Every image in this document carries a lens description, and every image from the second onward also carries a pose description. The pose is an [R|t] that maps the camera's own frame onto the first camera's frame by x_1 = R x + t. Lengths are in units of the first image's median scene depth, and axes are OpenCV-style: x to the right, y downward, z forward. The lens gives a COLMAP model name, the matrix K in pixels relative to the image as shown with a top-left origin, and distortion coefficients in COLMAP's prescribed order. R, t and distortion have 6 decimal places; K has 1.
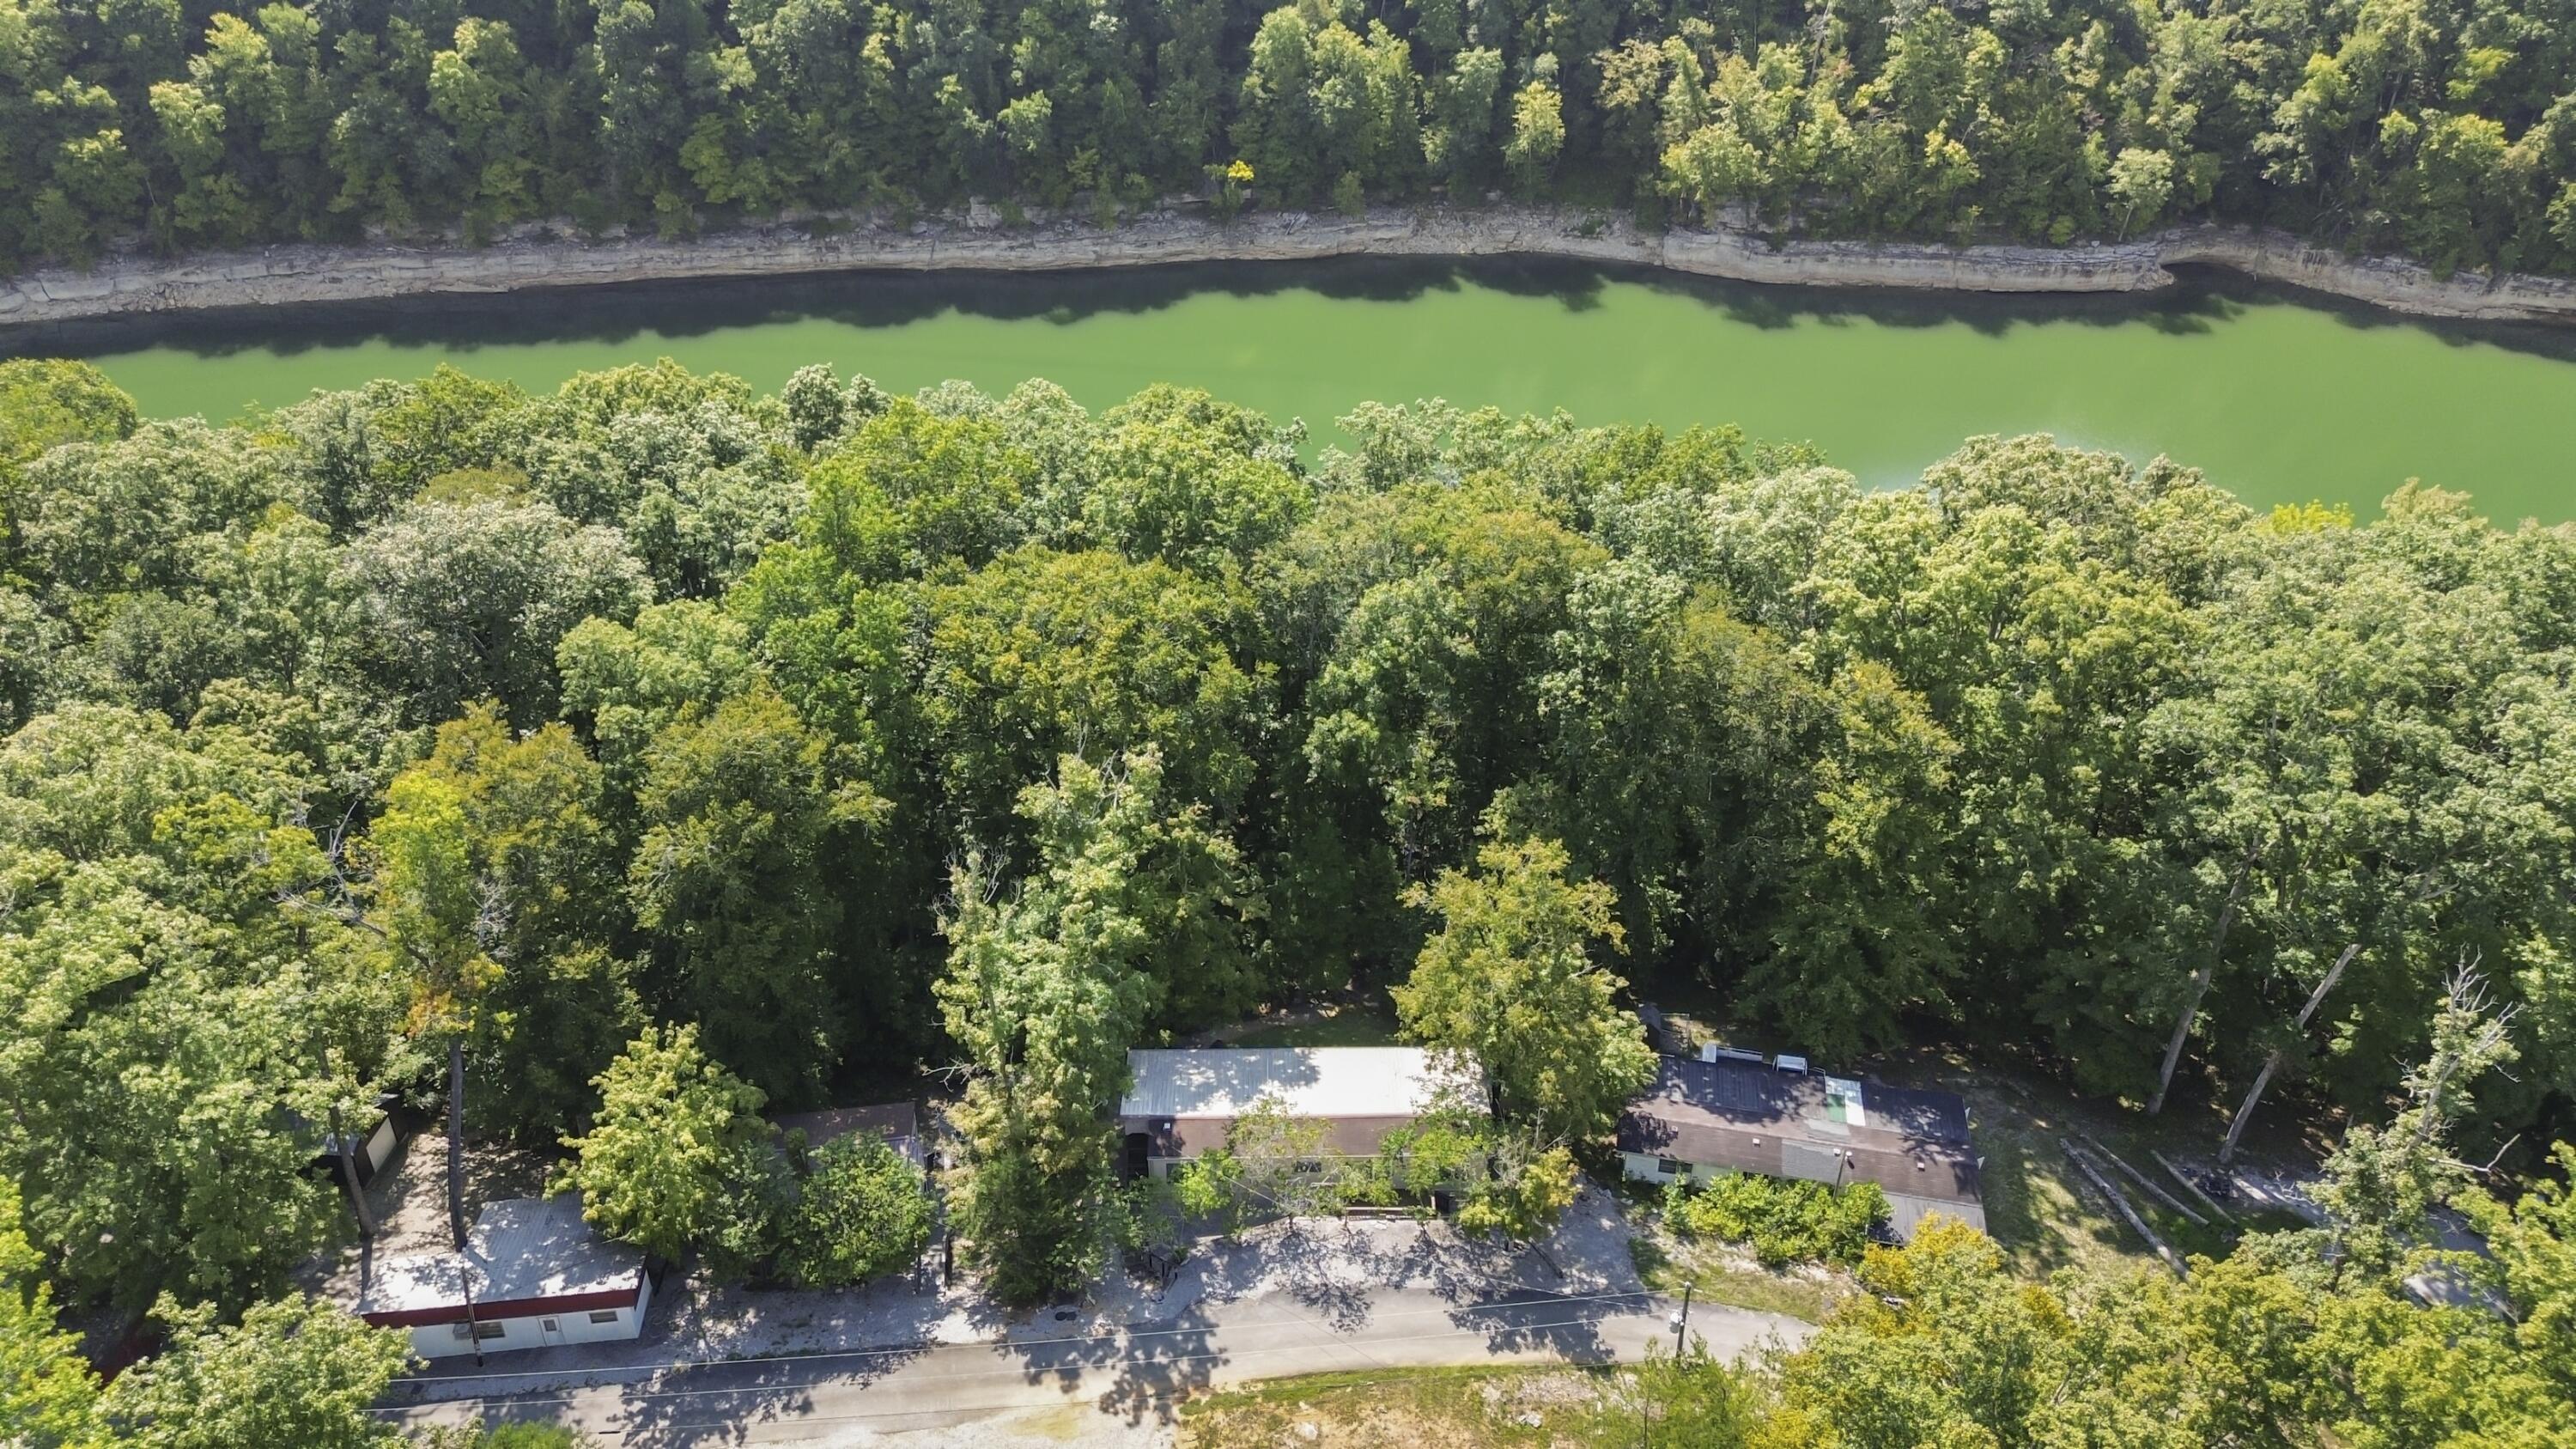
lens RADIAL K [[1900.1, 0, 1202.2], [0, 1900.1, 724.1], [0, 0, 1]] dist [0.046549, -0.025148]
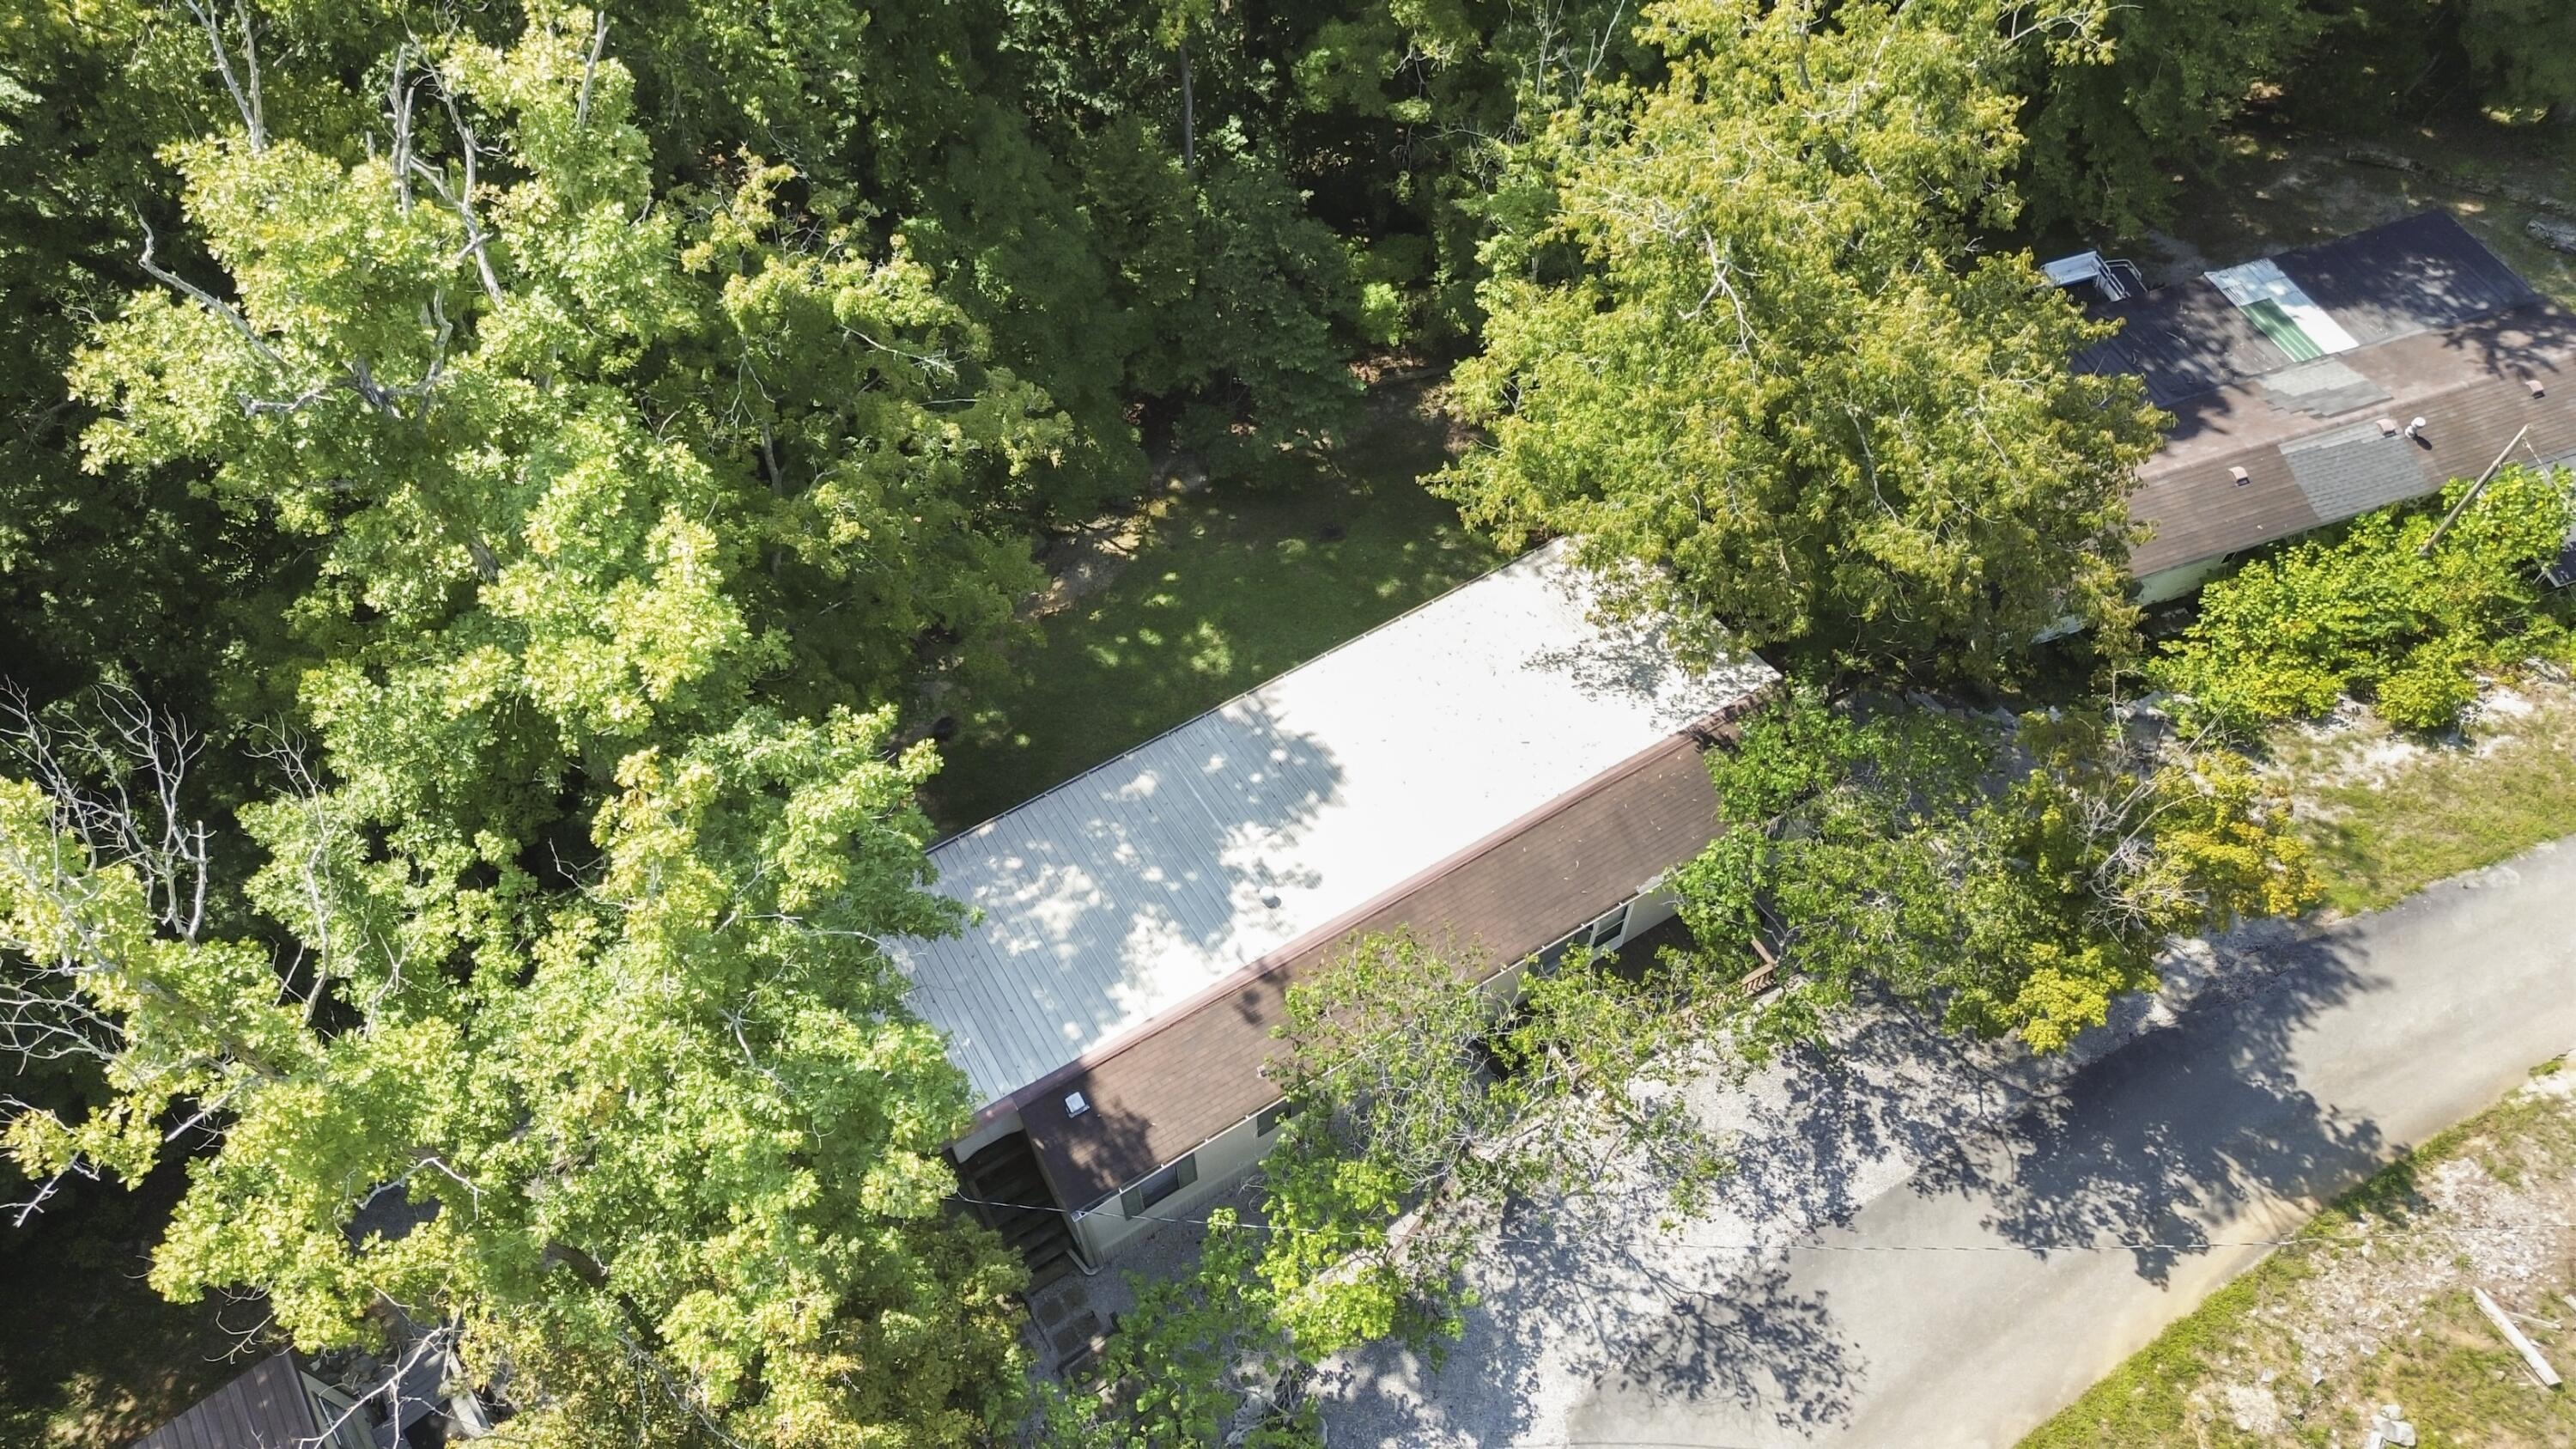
lens RADIAL K [[1789.6, 0, 1288.0], [0, 1789.6, 724.5], [0, 0, 1]] dist [0.040362, -0.019993]
pose [[0.846125, -0.440015, 0.300763, -0.056999], [0.283623, 0.849488, 0.444892, 0.015680], [-0.451254, -0.291131, 0.843572, 0.755915]]
